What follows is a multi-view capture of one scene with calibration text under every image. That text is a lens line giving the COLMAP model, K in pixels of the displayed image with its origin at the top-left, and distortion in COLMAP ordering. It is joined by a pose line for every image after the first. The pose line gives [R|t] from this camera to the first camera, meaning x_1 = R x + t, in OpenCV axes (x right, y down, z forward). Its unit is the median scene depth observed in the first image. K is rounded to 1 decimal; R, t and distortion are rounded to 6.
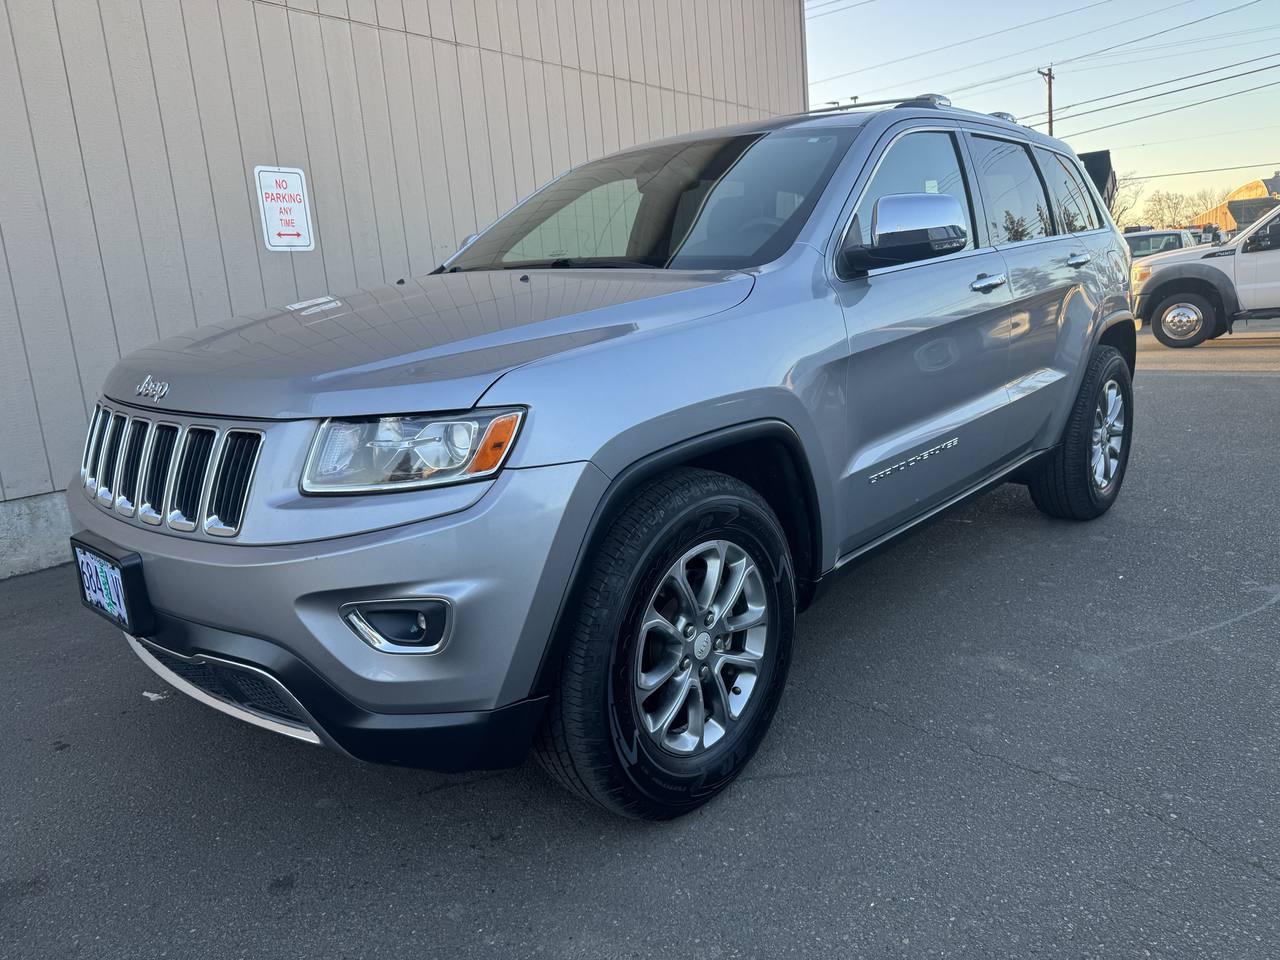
lens RADIAL K [[910.2, 0, 640.0], [0, 910.2, 480.0], [0, 0, 1]] dist [0.024920, -0.041469]
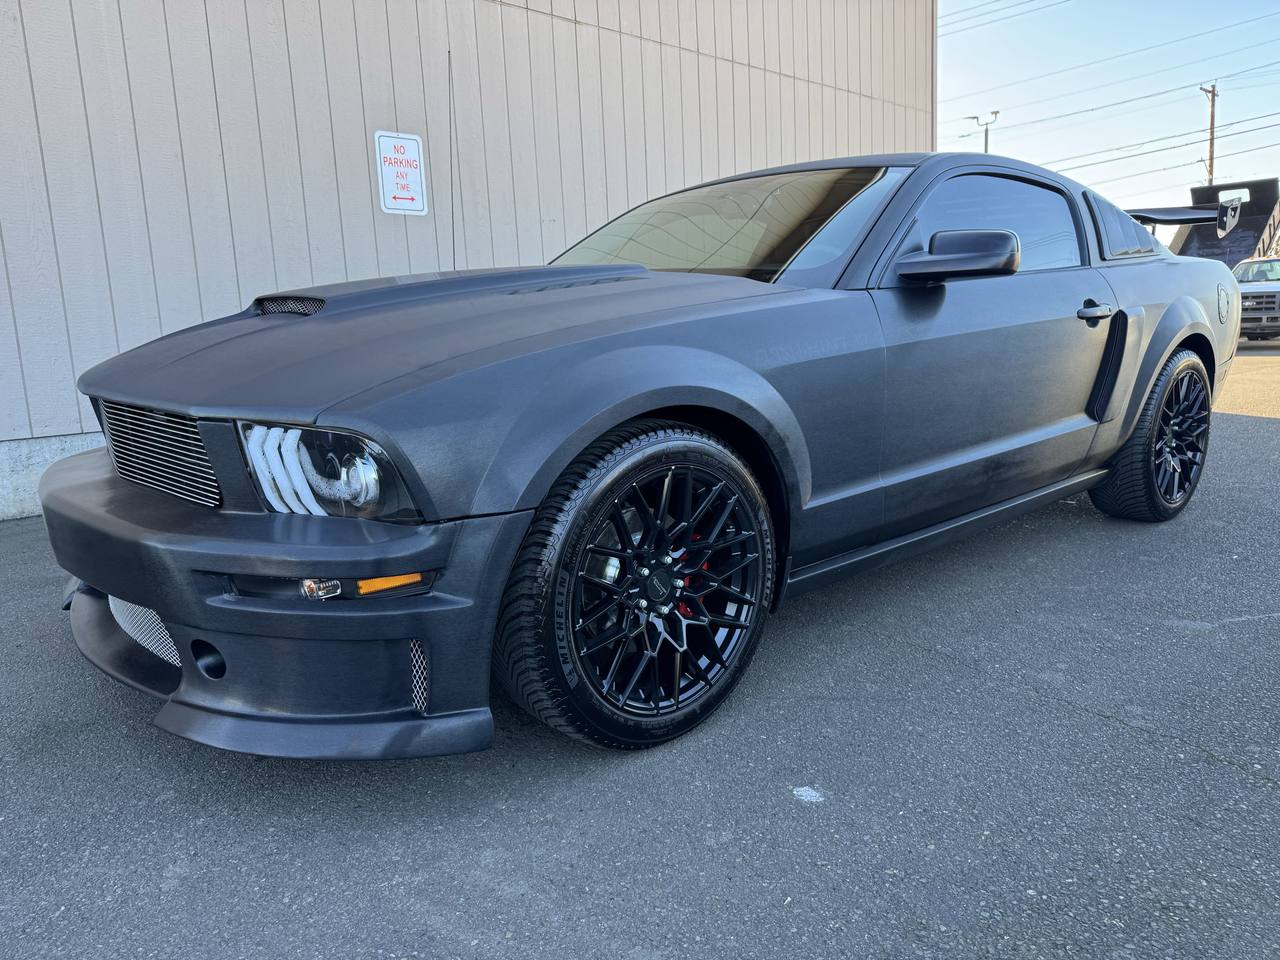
lens RADIAL K [[911.1, 0, 638.3], [0, 911.1, 489.4], [0, 0, 1]] dist [0.015026, -0.027086]
pose [[0.990042, 0.056176, -0.129074, 0.033946], [-0.058209, 0.998232, -0.012035, 0.060608], [0.128170, 0.019429, 0.991562, 0.009625]]
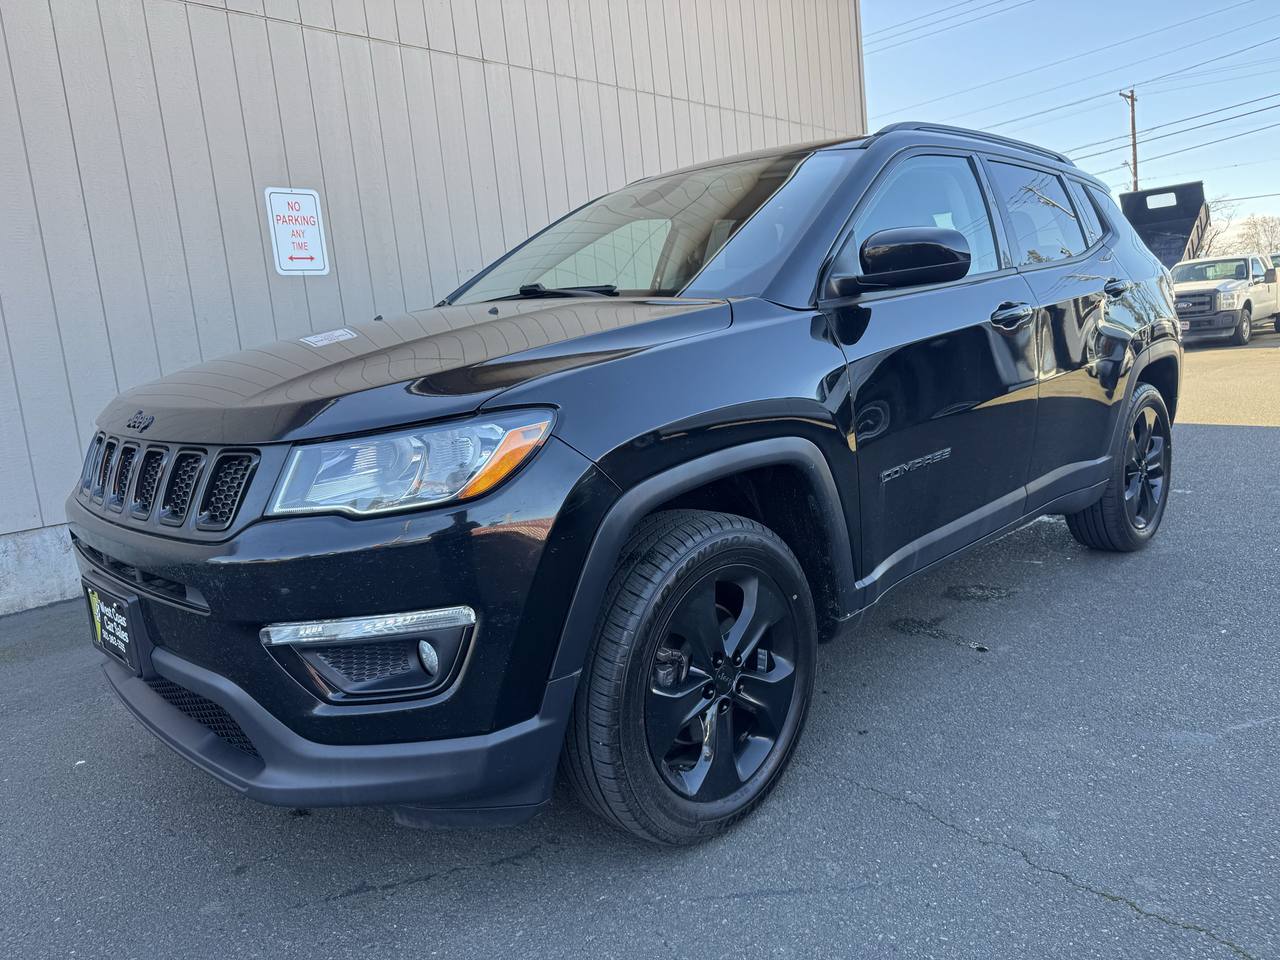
lens RADIAL K [[908.6, 0, 641.6], [0, 908.6, 481.2], [0, 0, 1]] dist [-0.011919, 0.007947]
pose [[0.996533, -0.002998, -0.083149, 0.049716], [-0.000200, 0.999261, -0.038428, 0.000875], [0.083202, 0.038311, 0.995796, 0.095744]]
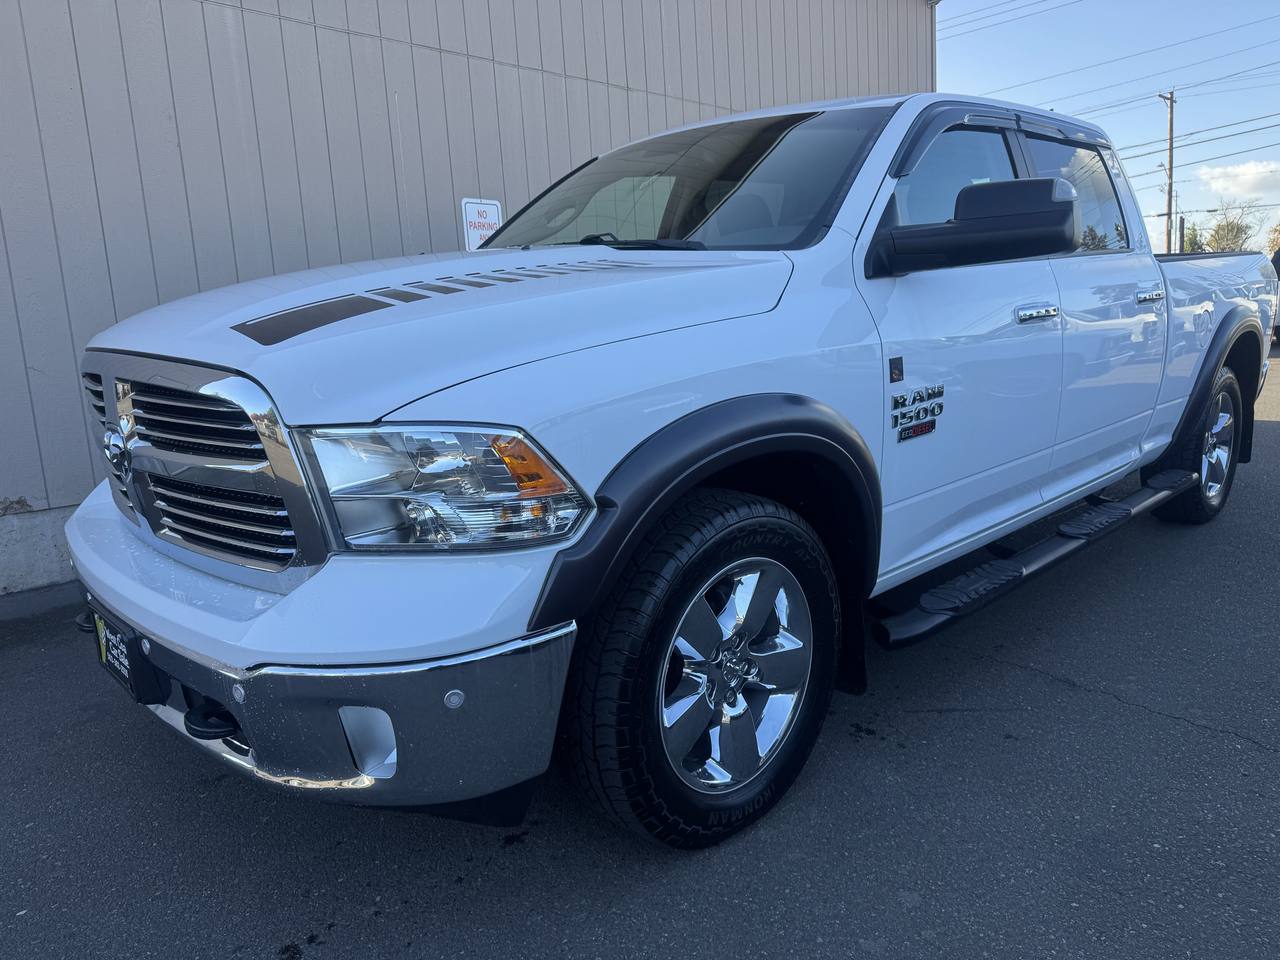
lens RADIAL K [[931.5, 0, 640.0], [0, 931.5, 480.0], [0, 0, 1]] dist [0.010434, -0.002704]
pose [[0.995846, 0.037428, -0.083011, -0.086371], [-0.039368, 0.998986, -0.021862, 0.027688], [0.082108, 0.025039, 0.996309, -0.142808]]
